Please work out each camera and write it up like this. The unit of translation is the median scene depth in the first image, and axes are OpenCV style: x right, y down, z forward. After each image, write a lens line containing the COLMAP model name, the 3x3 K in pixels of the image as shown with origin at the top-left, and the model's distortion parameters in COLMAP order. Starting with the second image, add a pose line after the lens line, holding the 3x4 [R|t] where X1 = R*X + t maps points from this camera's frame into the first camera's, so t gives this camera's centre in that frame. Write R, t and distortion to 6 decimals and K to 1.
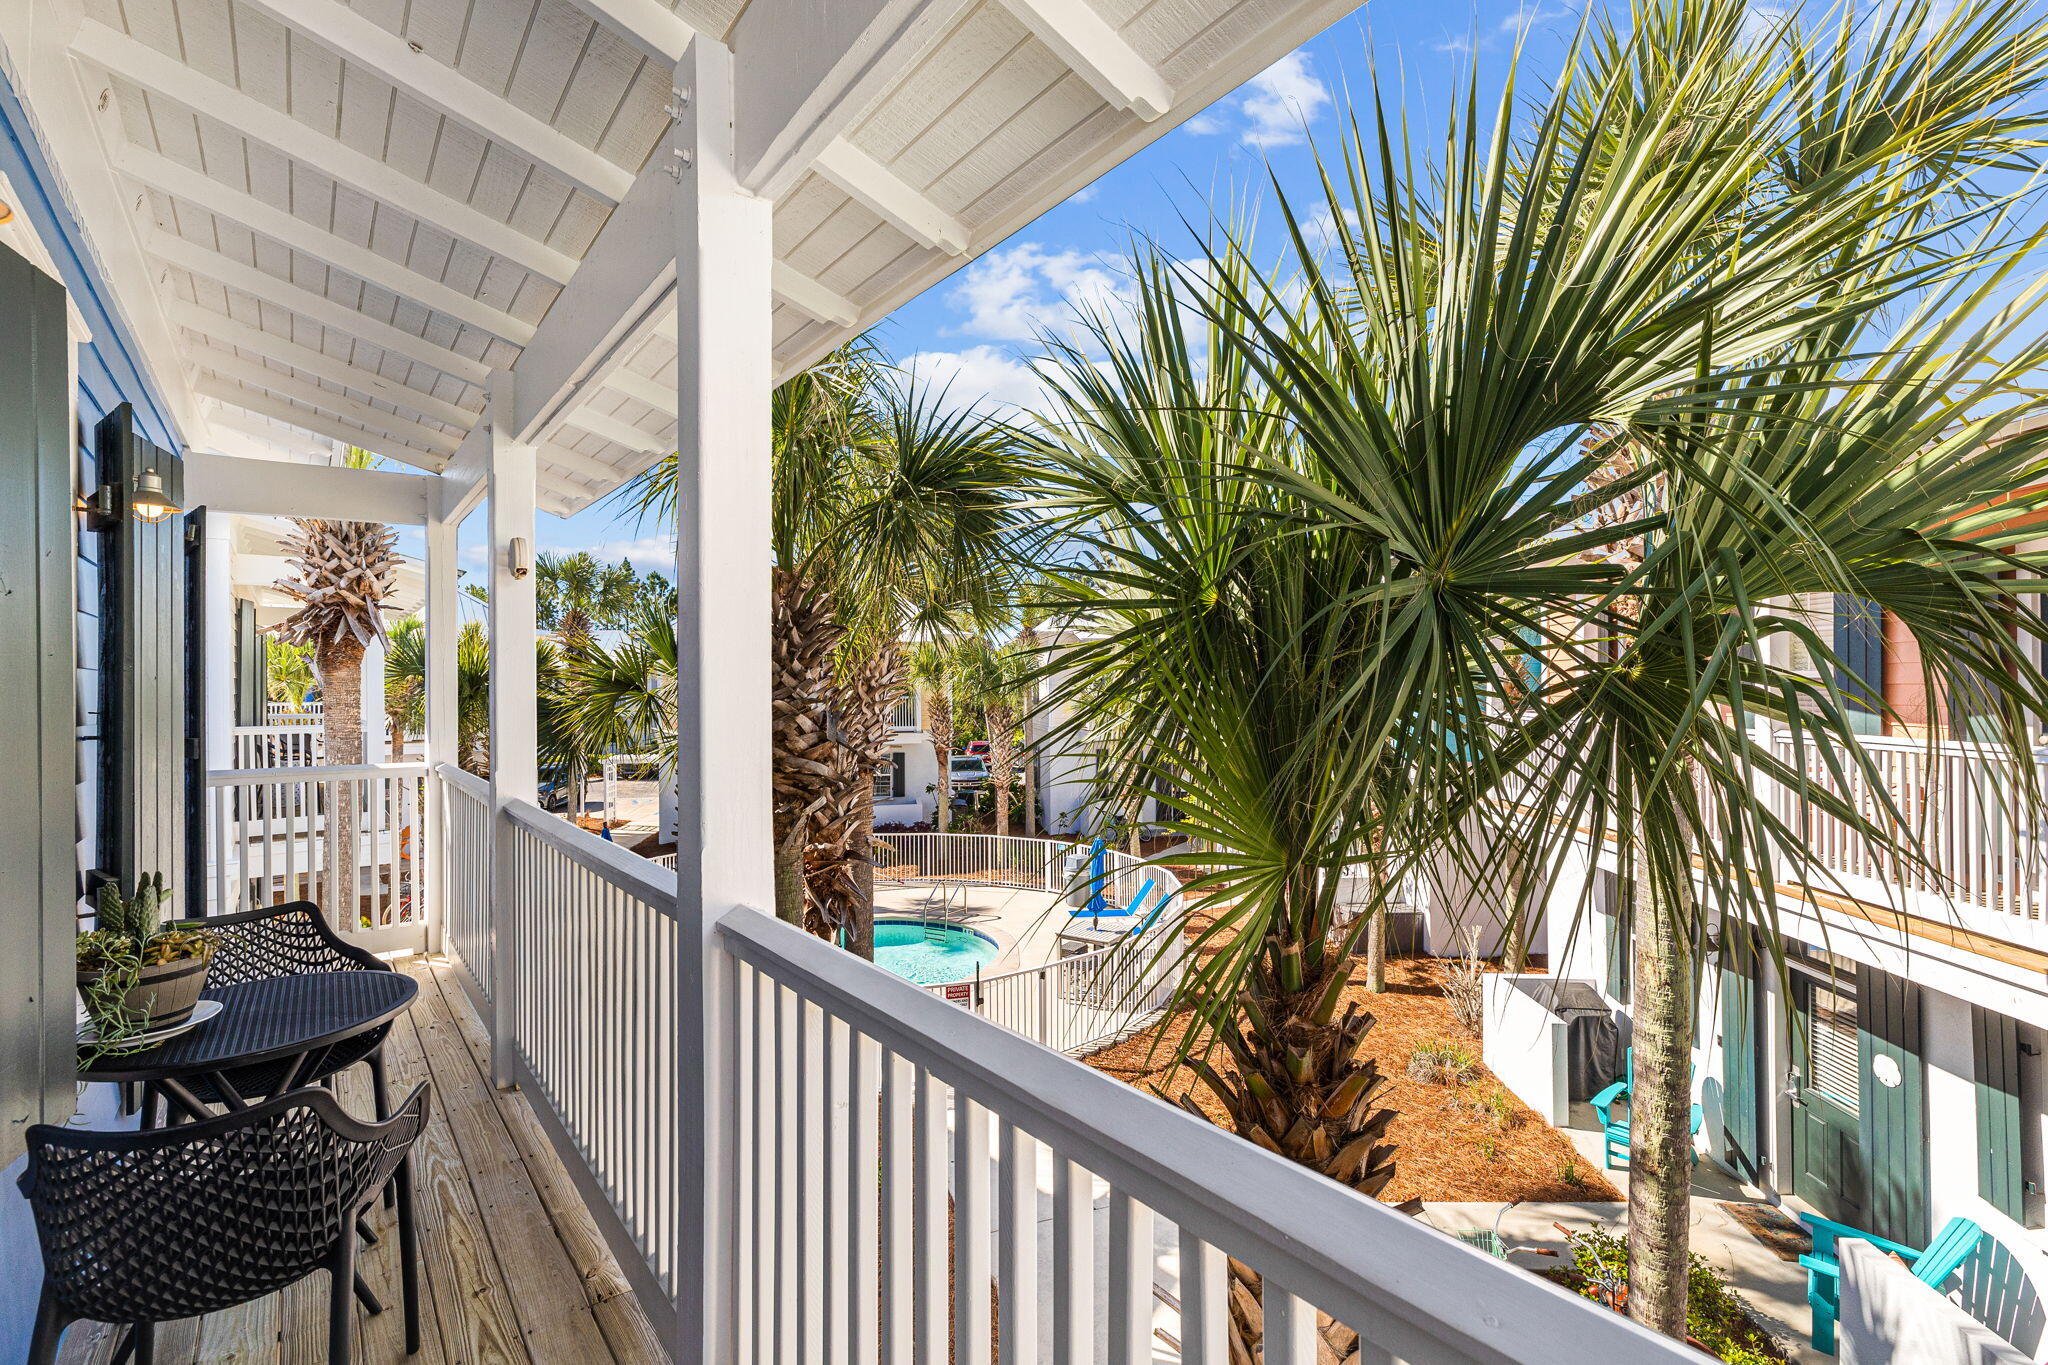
lens RADIAL K [[882.5, 0, 1030.9], [0, 882.5, 679.2], [0, 0, 1]] dist [-0.000554, 0.000565]
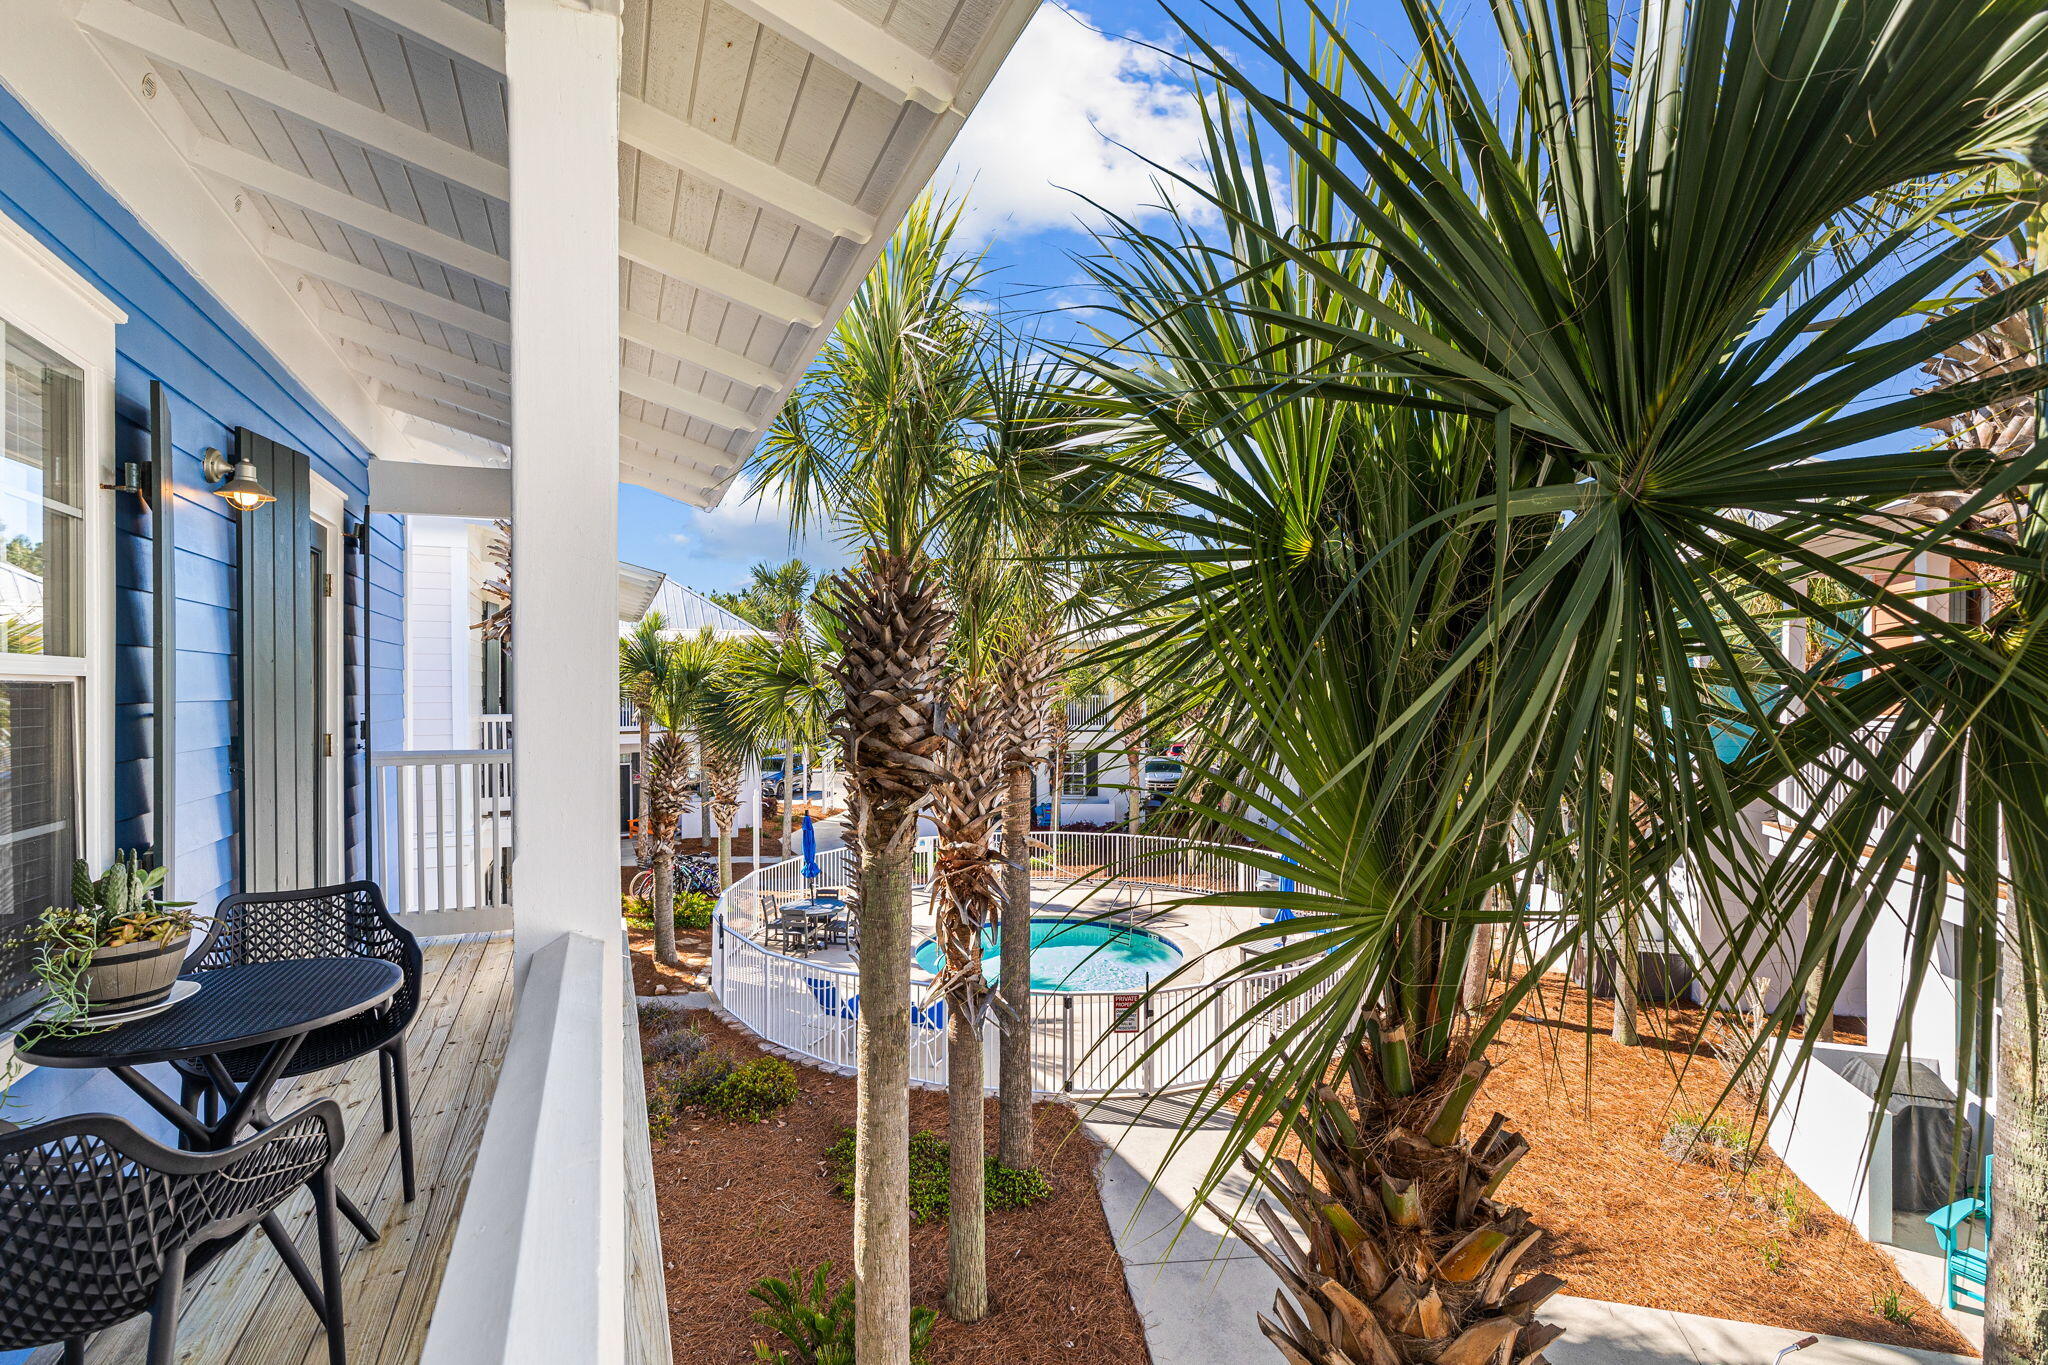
lens RADIAL K [[882.5, 0, 1021.1], [0, 882.5, 692.6], [0, 0, 1]] dist [-0.000554, 0.000565]
pose [[0.971075, 0.007167, -0.238666, 0.109875], [-0.003530, 0.999871, 0.015663, 0.014045], [0.238748, -0.014367, 0.970975, 0.157796]]
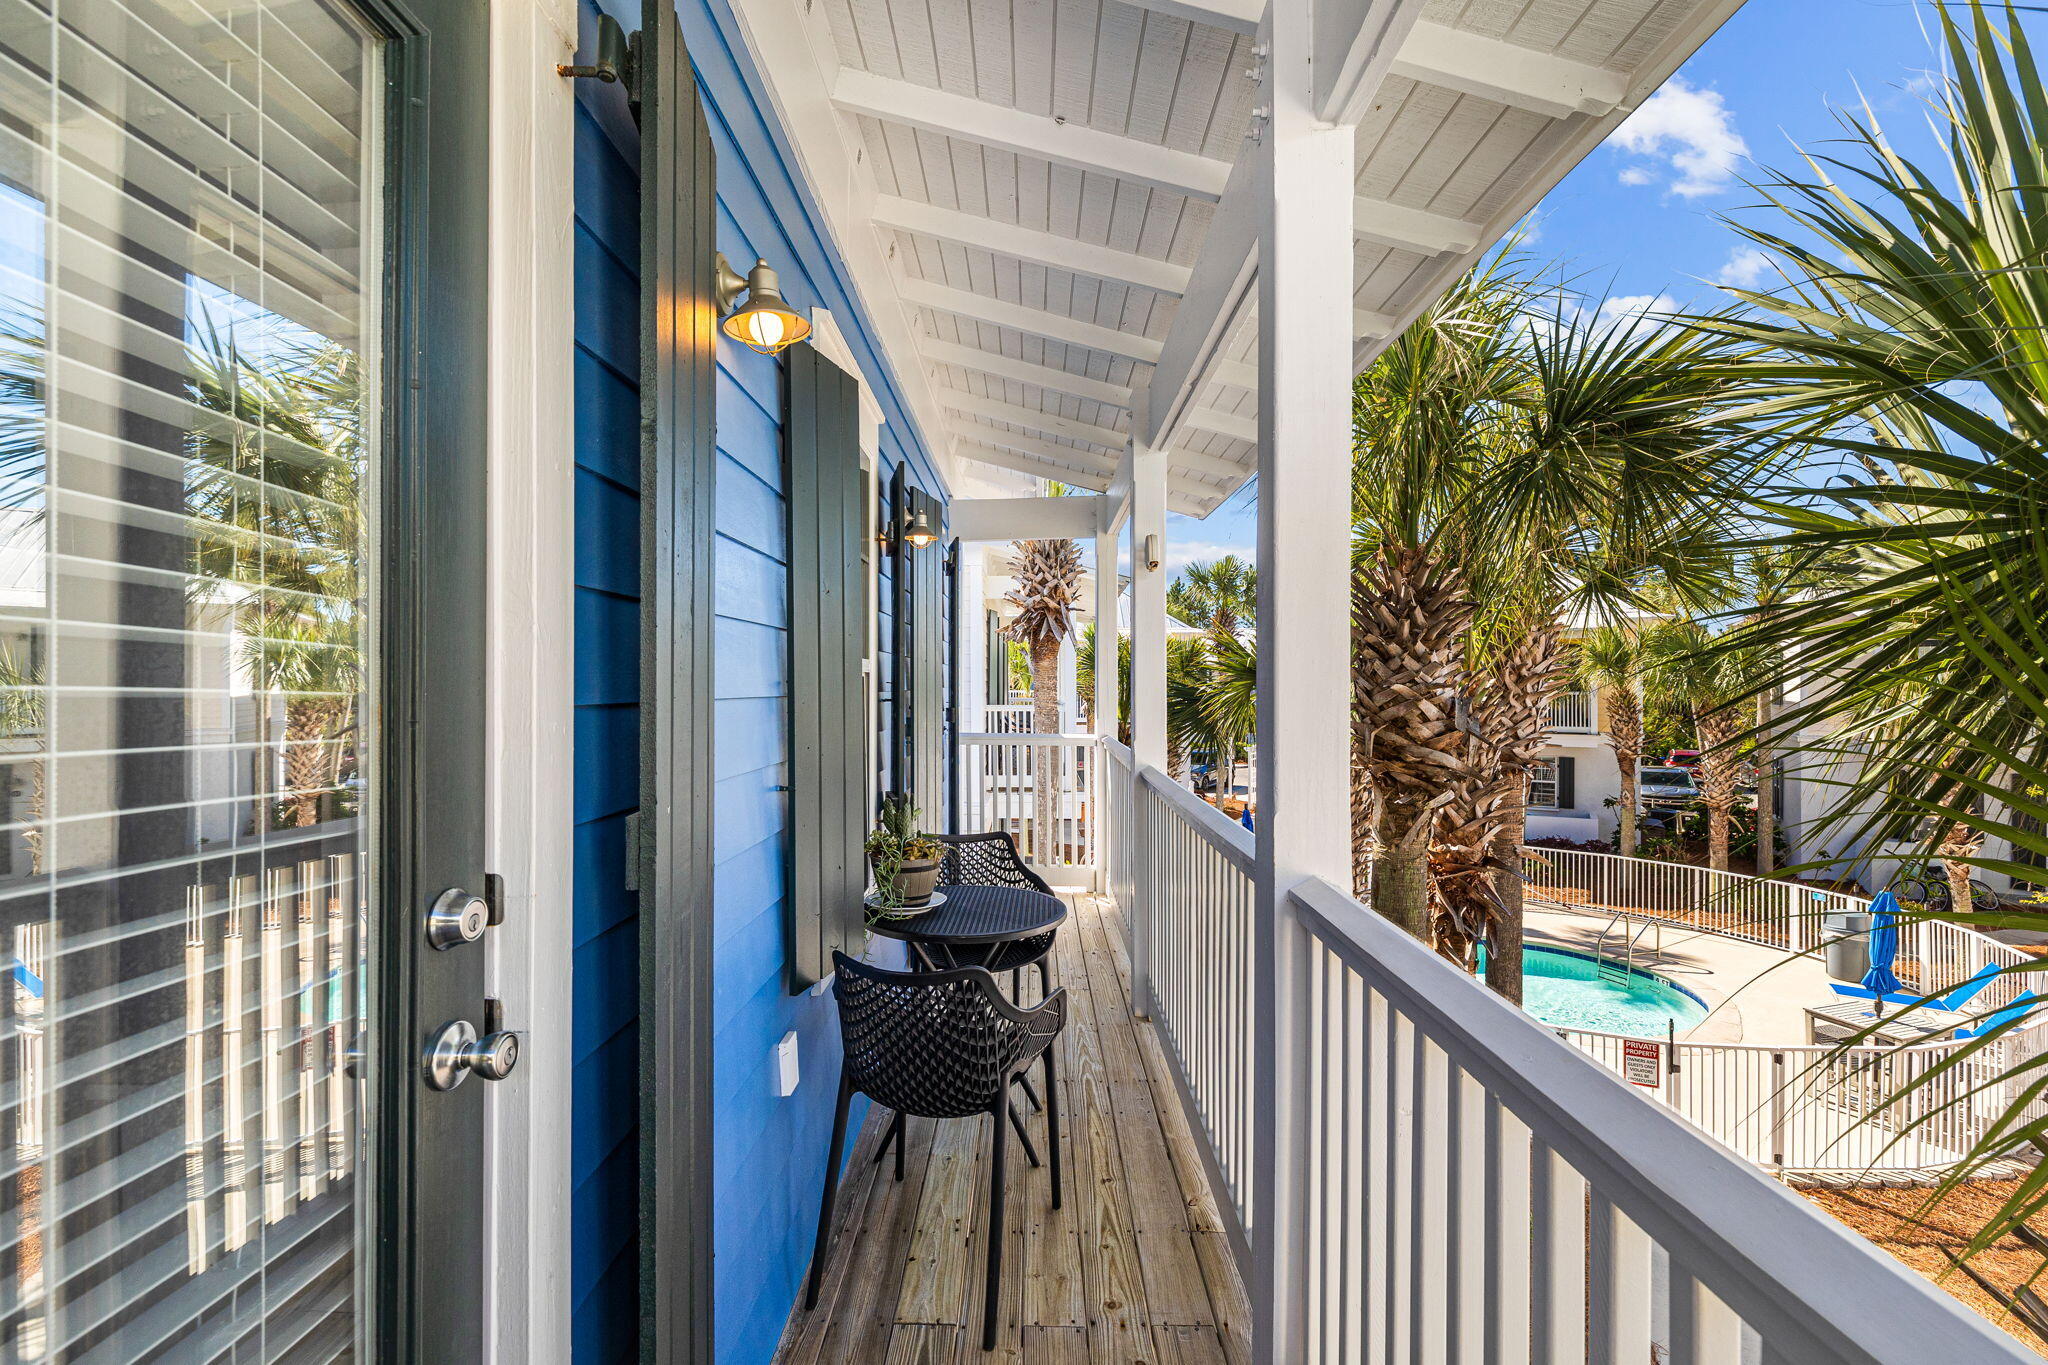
lens RADIAL K [[882.5, 0, 1022.0], [0, 882.5, 689.3], [0, 0, 1]] dist [-0.000554, 0.000565]
pose [[0.761937, 0.010725, -0.647562, 0.021867], [0.001159, 0.999839, 0.017924, 0.015061], [0.647650, -0.014407, 0.761802, 0.029860]]
